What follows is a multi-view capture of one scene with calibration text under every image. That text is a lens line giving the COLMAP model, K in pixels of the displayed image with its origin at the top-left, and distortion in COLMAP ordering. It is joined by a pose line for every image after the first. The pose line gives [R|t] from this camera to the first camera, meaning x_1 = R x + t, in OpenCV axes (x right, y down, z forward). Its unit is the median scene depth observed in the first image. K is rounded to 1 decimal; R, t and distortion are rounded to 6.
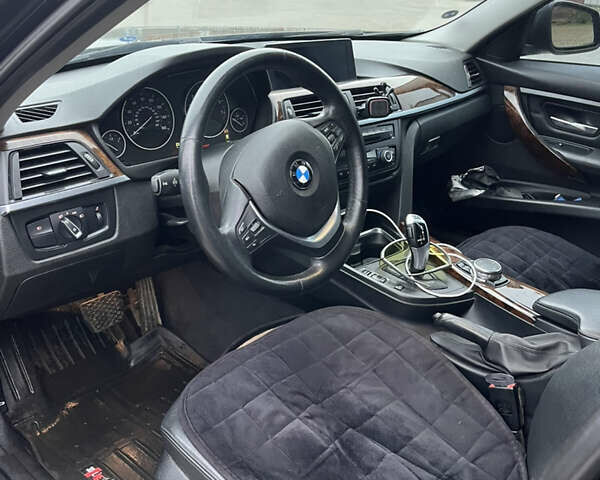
lens RADIAL K [[607.8, 0, 300.0], [0, 607.8, 240.0], [0, 0, 1]] dist [0.014270, -0.012915]
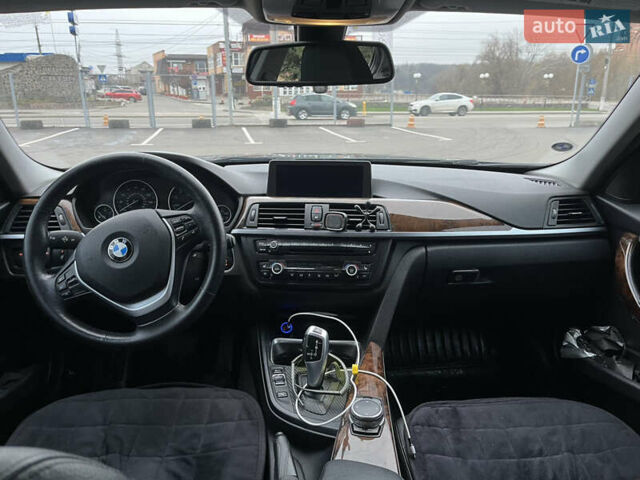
lens RADIAL K [[496.0, 0, 320.0], [0, 496.0, 240.0], [0, 0, 1]] dist [0.000139, -0.001595]
pose [[0.719832, 0.147723, -0.678247, 0.563961], [-0.272749, 0.958697, -0.080667, -0.090029], [0.638318, 0.243058, 0.730393, 0.296283]]
